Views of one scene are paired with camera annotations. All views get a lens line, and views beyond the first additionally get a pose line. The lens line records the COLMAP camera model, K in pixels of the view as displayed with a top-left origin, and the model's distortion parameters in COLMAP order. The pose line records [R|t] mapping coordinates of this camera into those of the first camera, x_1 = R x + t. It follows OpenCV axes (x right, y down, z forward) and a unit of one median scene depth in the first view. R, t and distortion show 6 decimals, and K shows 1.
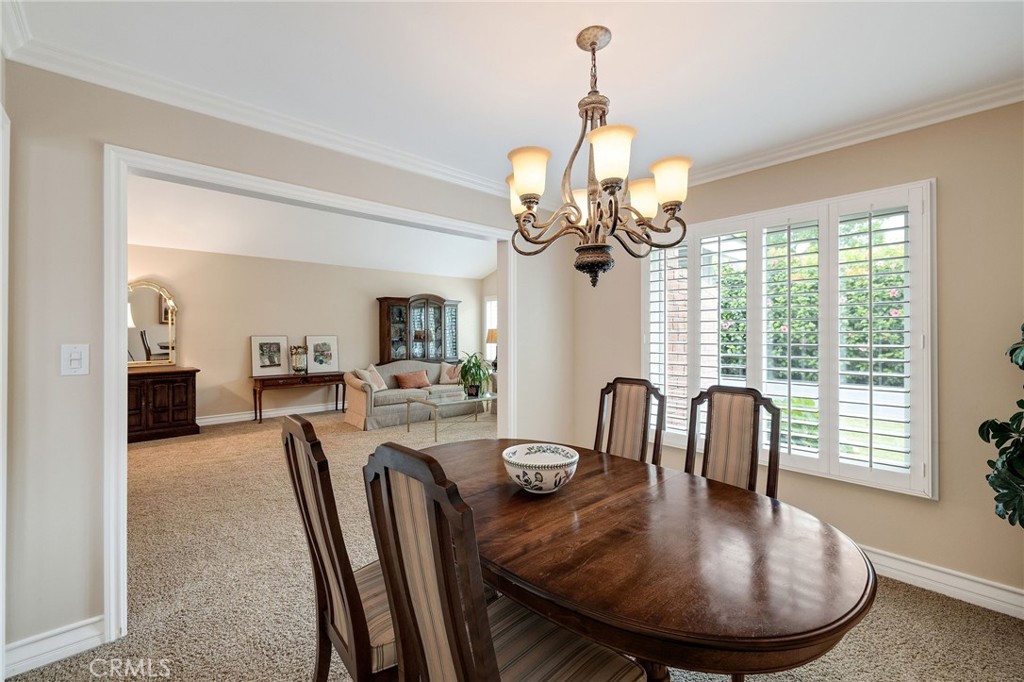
lens RADIAL K [[427.1, 0, 515.0], [0, 427.1, 332.1], [0, 0, 1]] dist [0.001092, -0.000280]
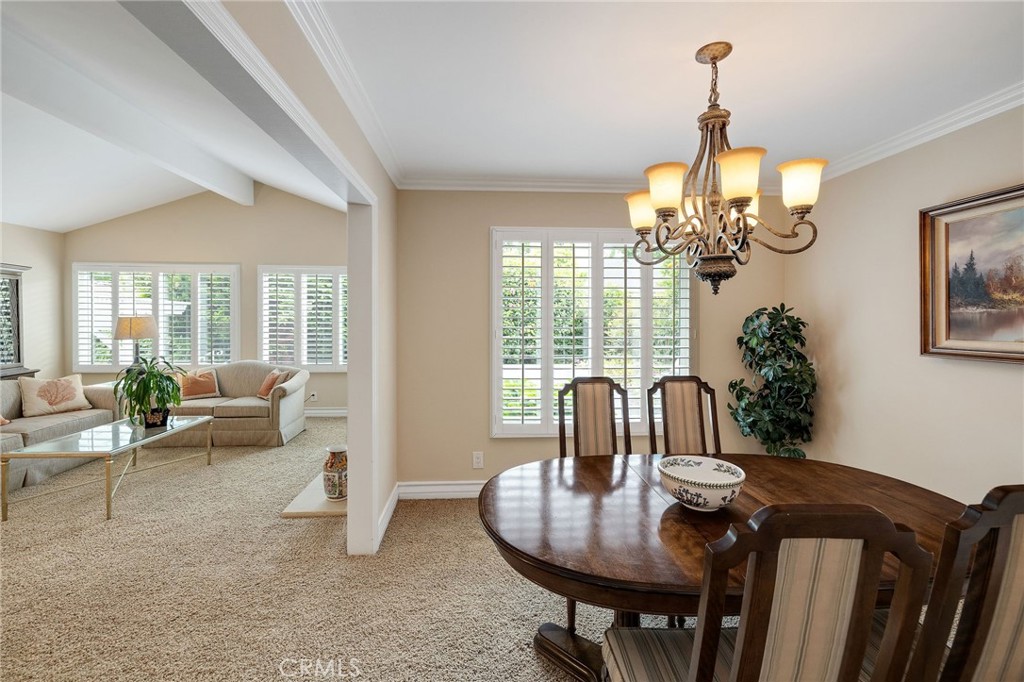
lens RADIAL K [[434.7, 0, 507.1], [0, 434.7, 315.4], [0, 0, 1]] dist [-0.000762, -0.000060]
pose [[0.632590, 0.007806, 0.774447, -0.753302], [-0.006209, 0.999968, -0.005008, -0.036773], [-0.774462, -0.001641, 0.632619, 0.567573]]
